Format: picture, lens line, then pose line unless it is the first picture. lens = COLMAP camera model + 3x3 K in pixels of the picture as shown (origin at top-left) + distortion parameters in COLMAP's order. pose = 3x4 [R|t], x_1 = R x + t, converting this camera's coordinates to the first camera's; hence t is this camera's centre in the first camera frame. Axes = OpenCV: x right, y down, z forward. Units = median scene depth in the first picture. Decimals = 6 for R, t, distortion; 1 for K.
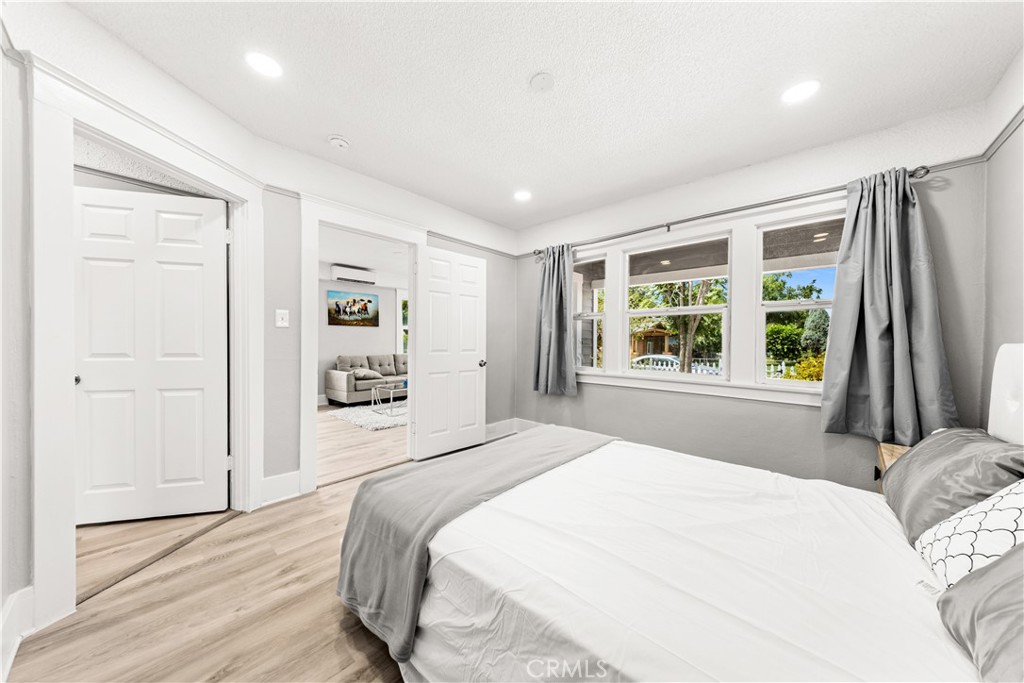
lens RADIAL K [[347.3, 0, 511.7], [0, 347.3, 344.3], [0, 0, 1]] dist [-0.000015, -0.000001]
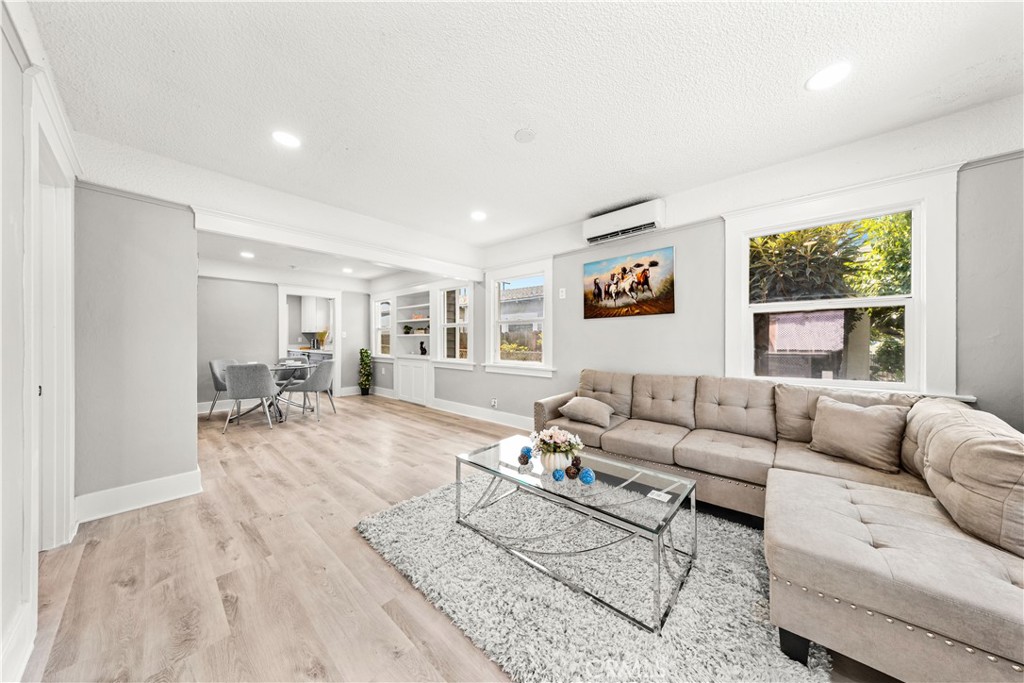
lens RADIAL K [[322.9, 0, 512.3], [0, 322.9, 341.3], [0, 0, 1]] dist [-0.000492, -0.000026]
pose [[0.007910, -0.003288, -0.999963, 0.049100], [0.001234, 0.999994, -0.003279, -0.012909], [0.999968, -0.001208, 0.007914, 0.828323]]
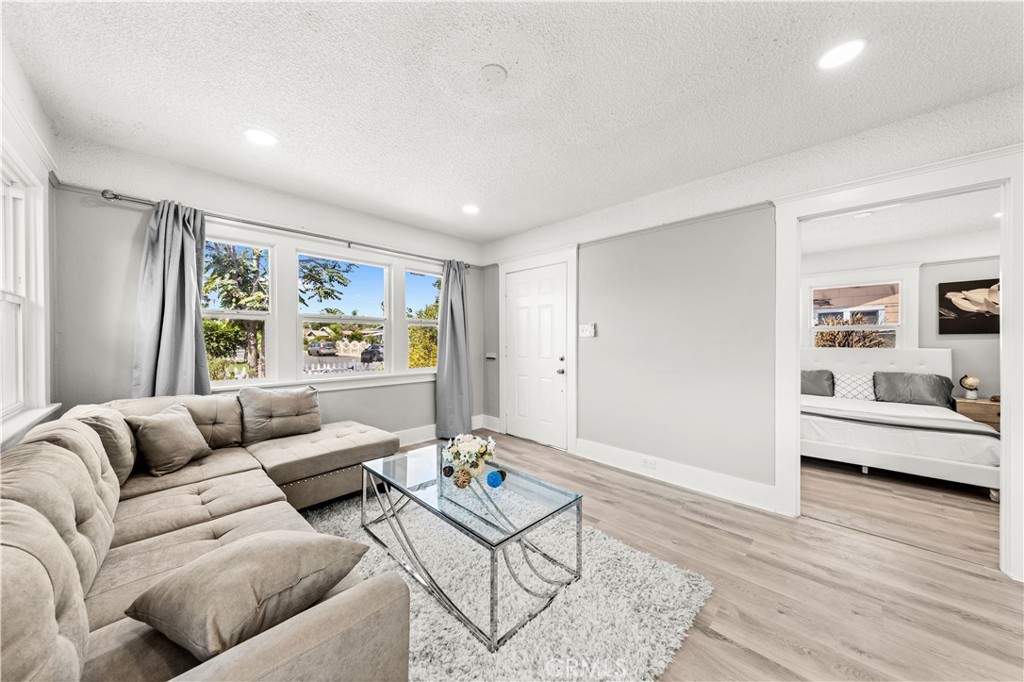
lens RADIAL K [[347.3, 0, 511.5], [0, 347.3, 341.7], [0, 0, 1]] dist [-0.000015, -0.000001]
pose [[0.043273, -0.005473, 0.999048, -0.541655], [0.003101, 0.999981, 0.005344, -0.025162], [-0.999058, 0.002867, 0.043289, 0.819536]]
